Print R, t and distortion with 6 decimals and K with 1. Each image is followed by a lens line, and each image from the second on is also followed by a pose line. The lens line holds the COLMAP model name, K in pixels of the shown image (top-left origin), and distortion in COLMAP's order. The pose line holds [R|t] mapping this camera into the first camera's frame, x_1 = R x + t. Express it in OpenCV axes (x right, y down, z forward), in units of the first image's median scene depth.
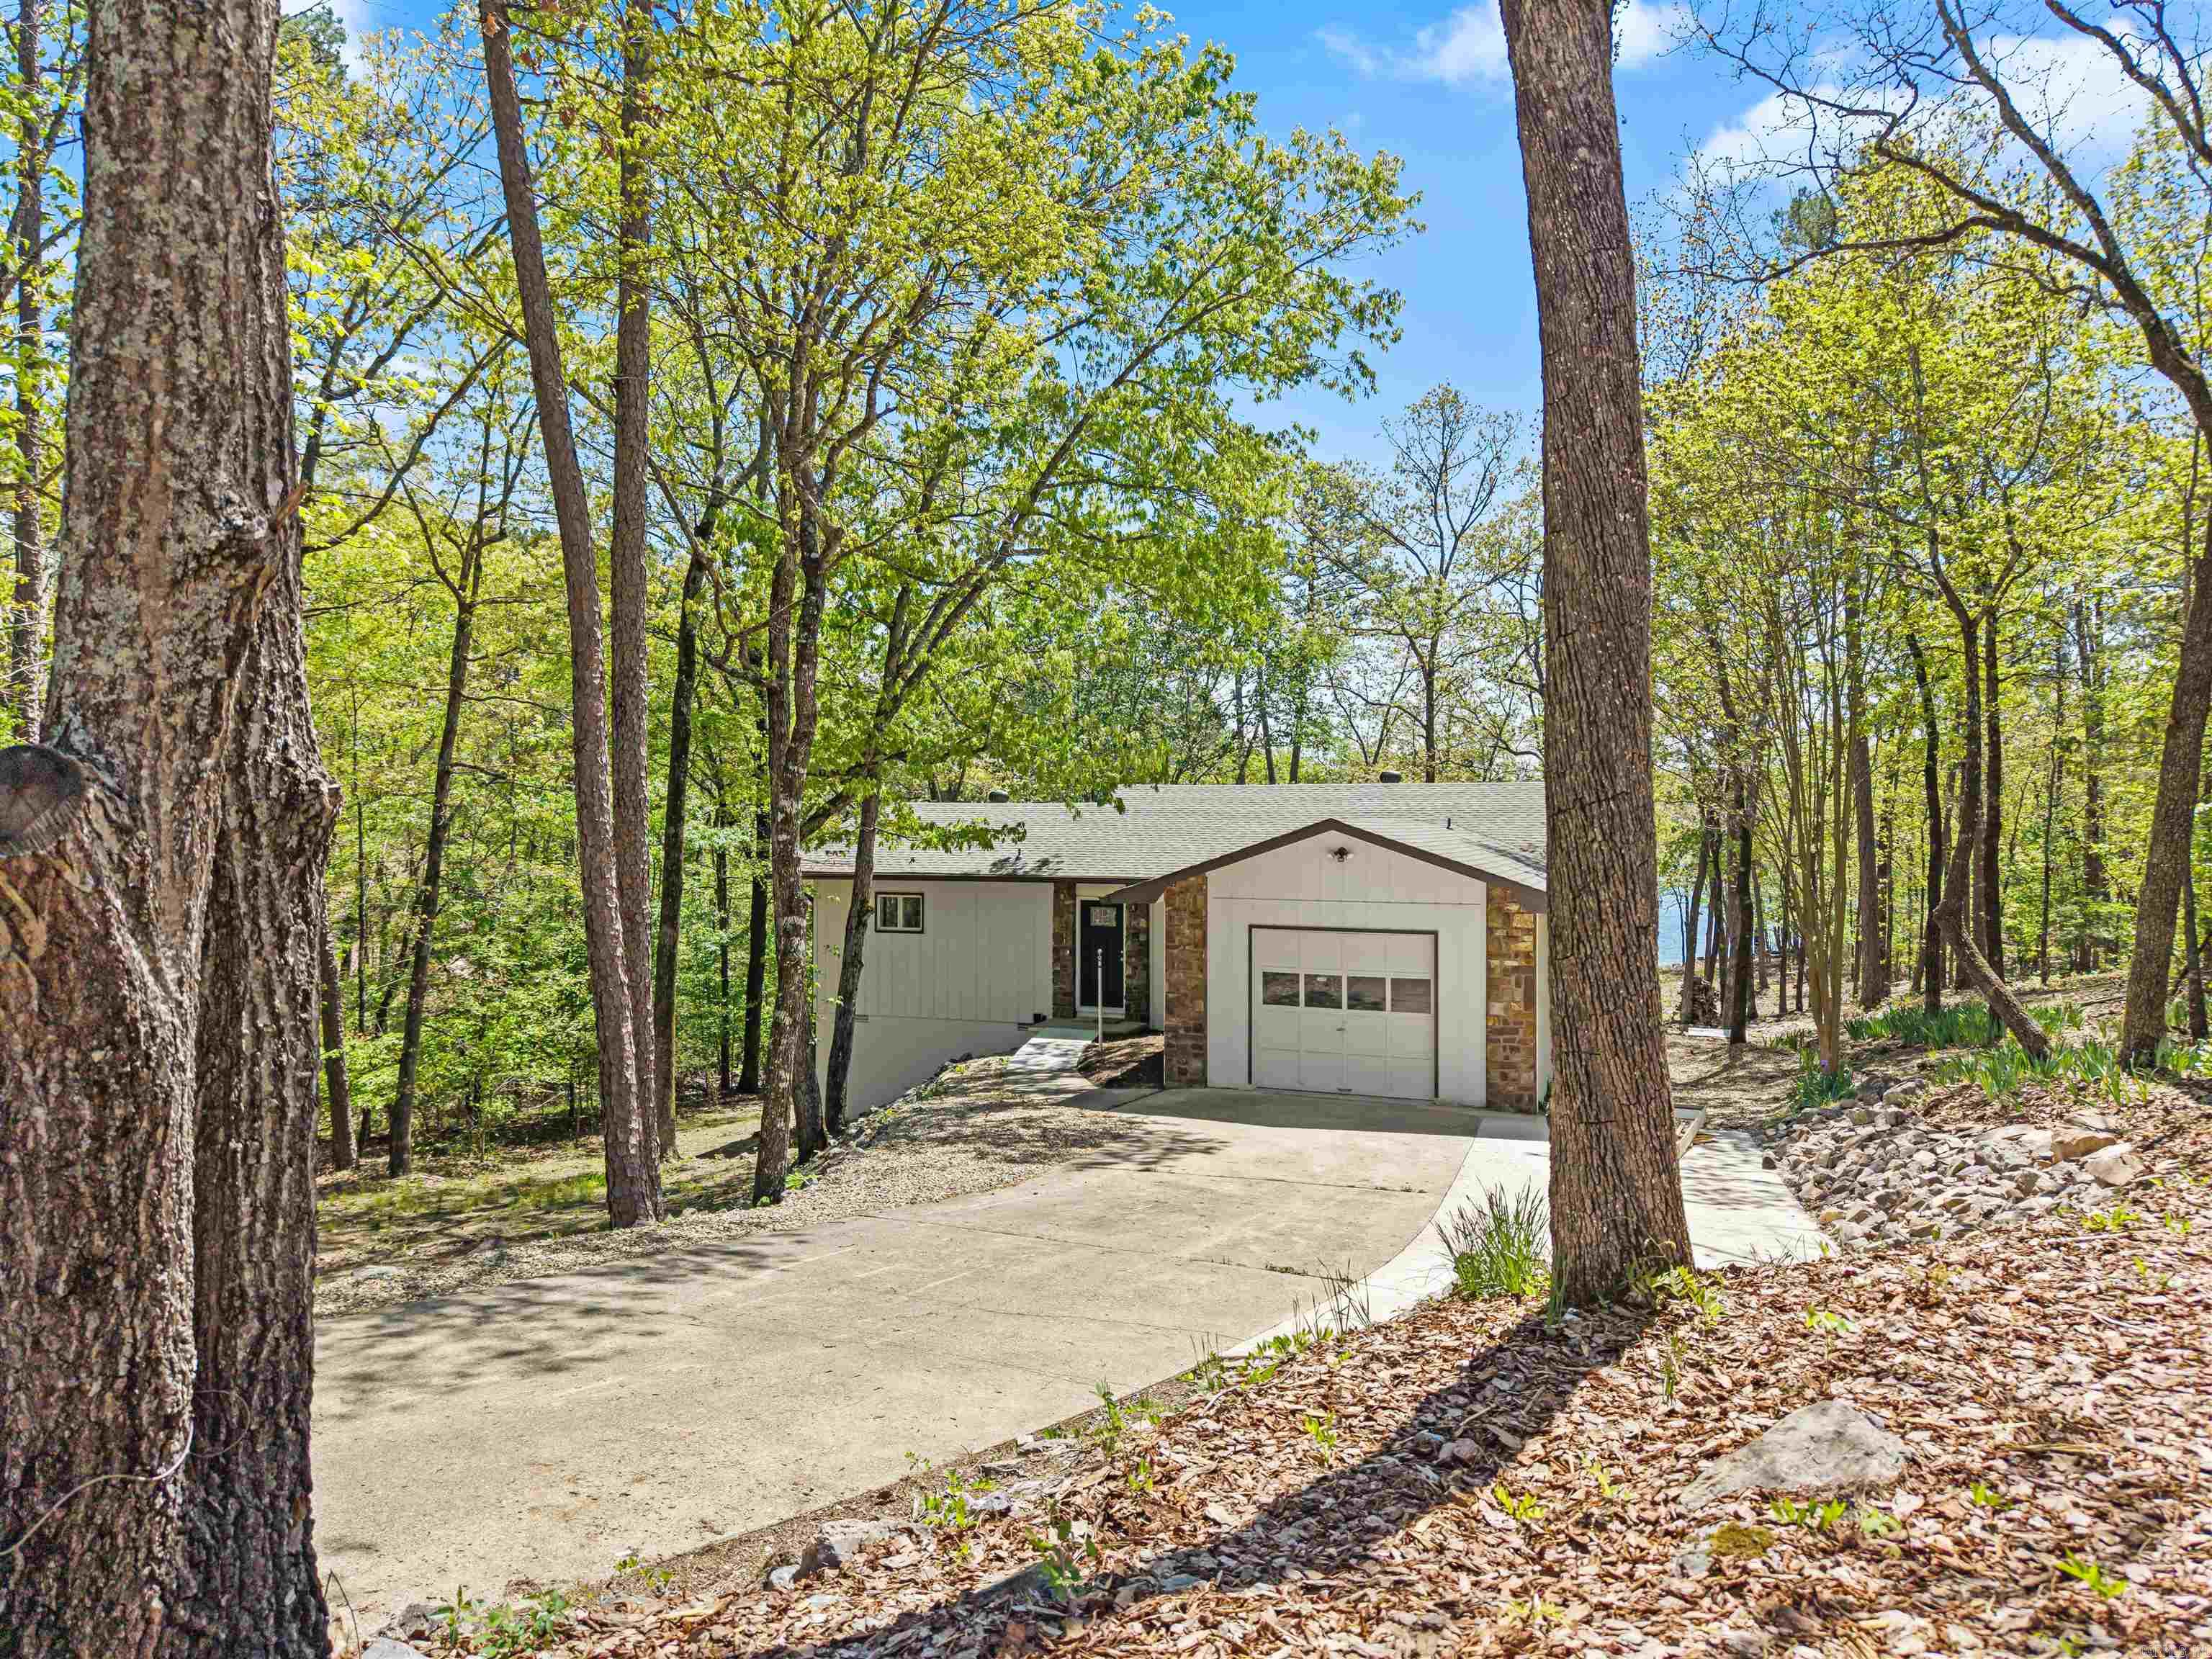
lens RADIAL K [[1486.2, 0, 1106.0], [0, 1486.2, 829.5], [0, 0, 1]] dist [-0.011971, -0.002213]
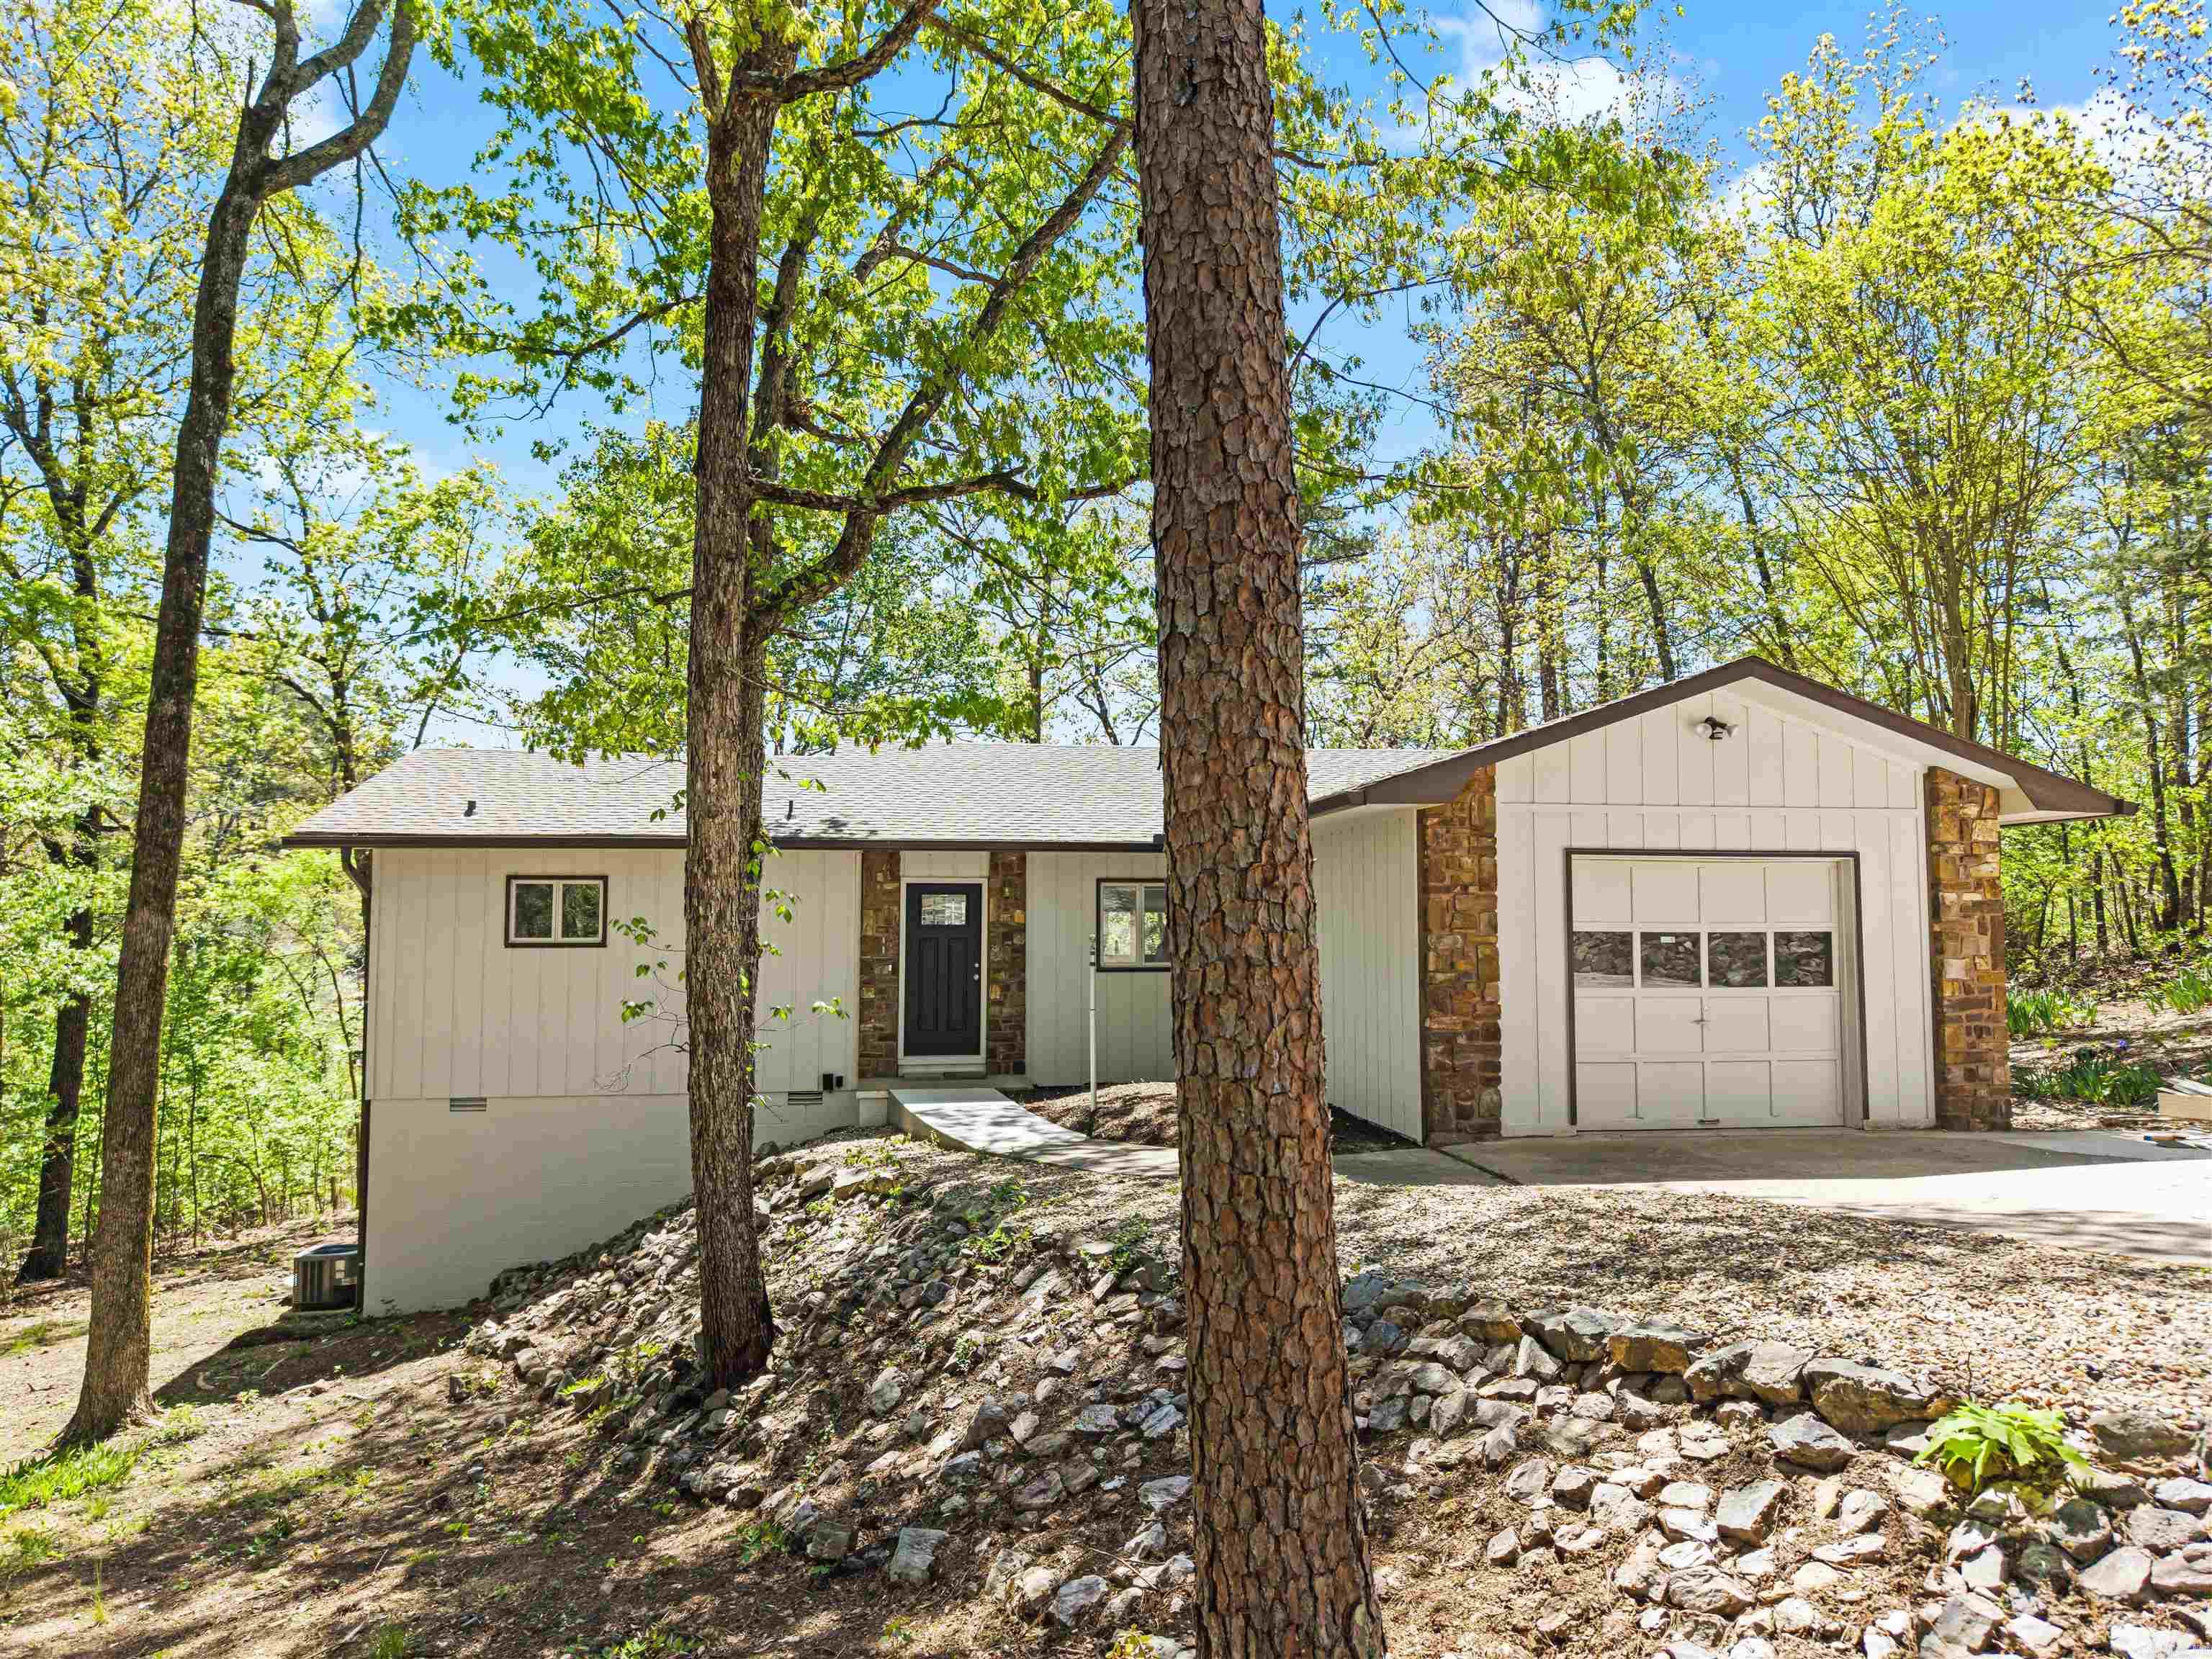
lens RADIAL K [[1486.2, 0, 1106.0], [0, 1486.2, 829.5], [0, 0, 1]] dist [-0.011971, -0.002213]
pose [[0.858390, 0.031690, 0.512017, -0.356592], [0.007541, 0.997203, -0.074361, 0.098511], [-0.512941, 0.067691, 0.855751, 0.592930]]
